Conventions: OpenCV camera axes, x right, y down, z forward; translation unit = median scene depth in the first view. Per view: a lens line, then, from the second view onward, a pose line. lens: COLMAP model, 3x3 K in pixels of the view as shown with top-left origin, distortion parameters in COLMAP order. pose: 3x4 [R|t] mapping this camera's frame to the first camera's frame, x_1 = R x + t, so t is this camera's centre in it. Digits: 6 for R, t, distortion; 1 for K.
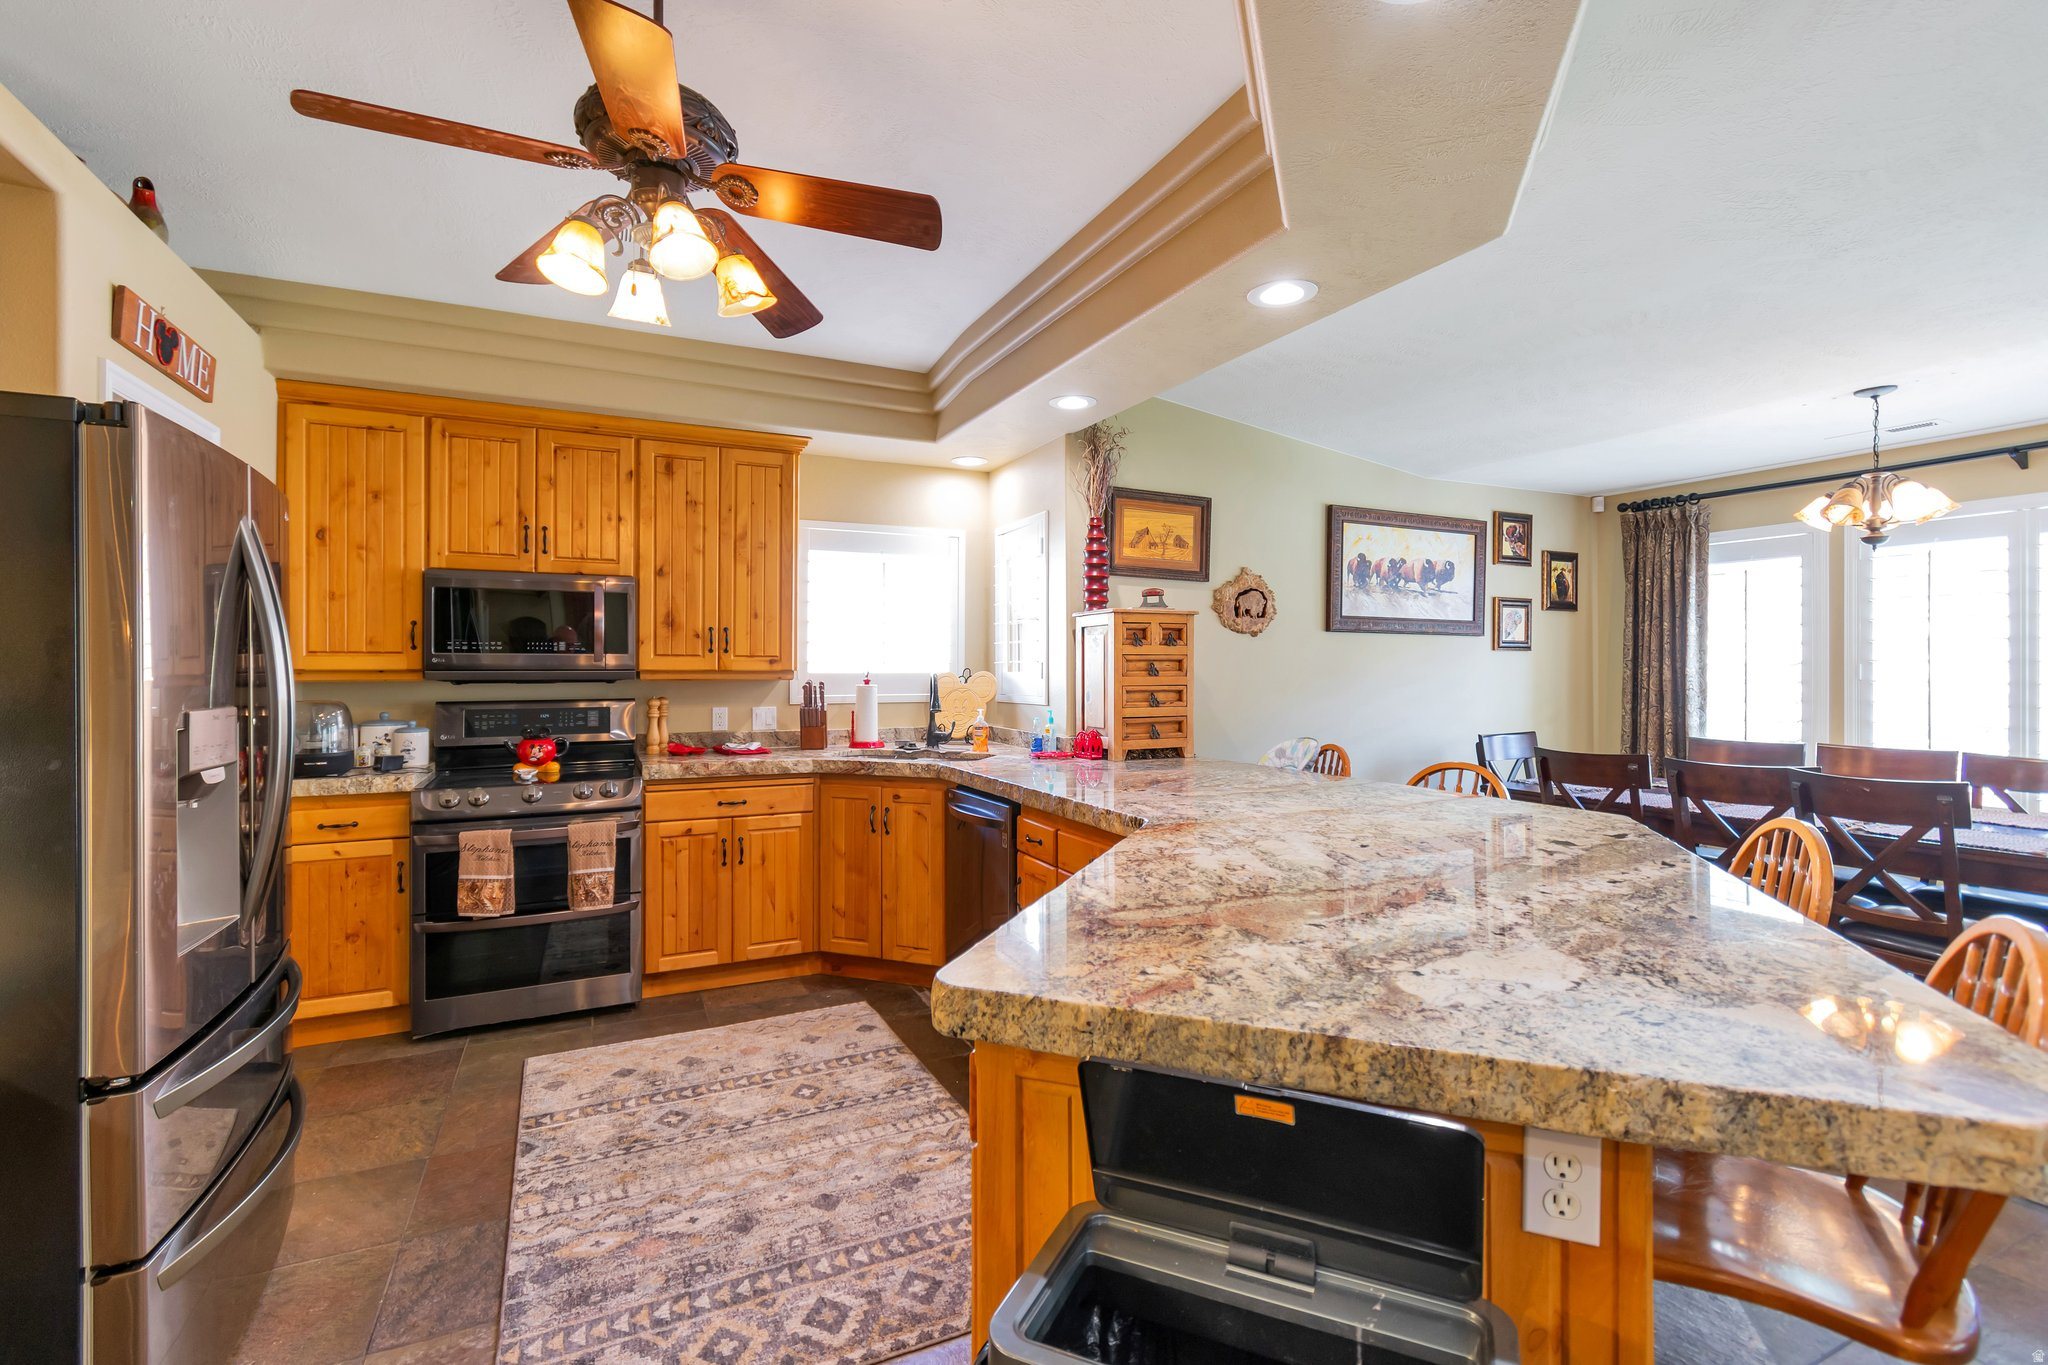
lens RADIAL K [[901.2, 0, 1022.6], [0, 901.2, 677.0], [0, 0, 1]] dist [0.000752, 0.000037]
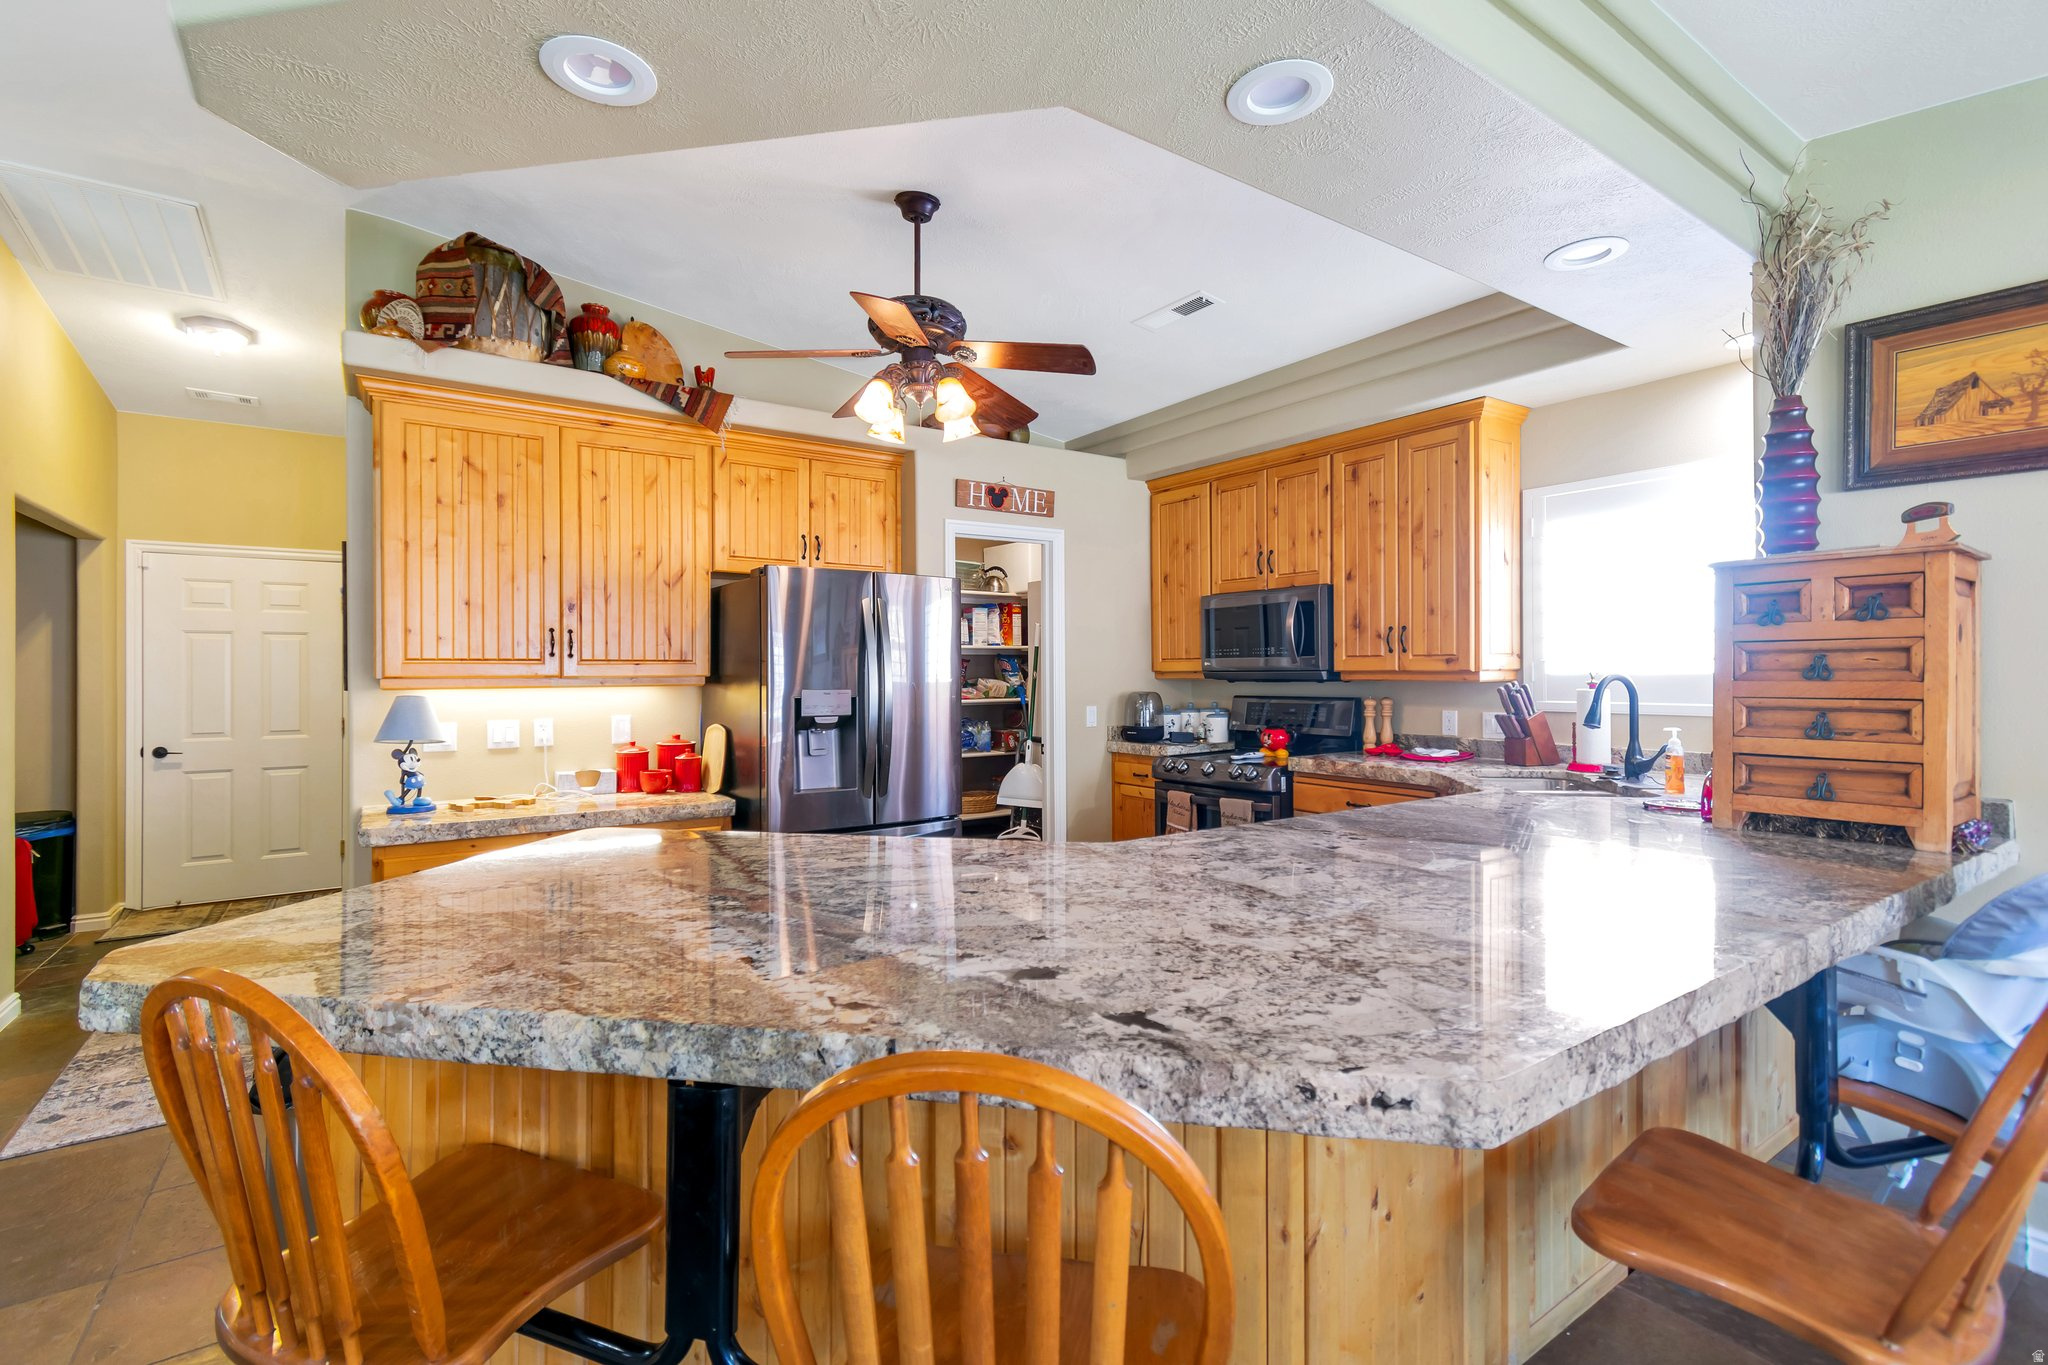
lens RADIAL K [[952.7, 0, 1023.0], [0, 952.7, 684.1], [0, 0, 1]] dist [0.002853, -0.000732]
pose [[0.151620, 0.012633, -0.988358, 0.623092], [0.001670, 0.999914, 0.013037, -0.007021], [0.988437, -0.003628, 0.151586, 0.456995]]
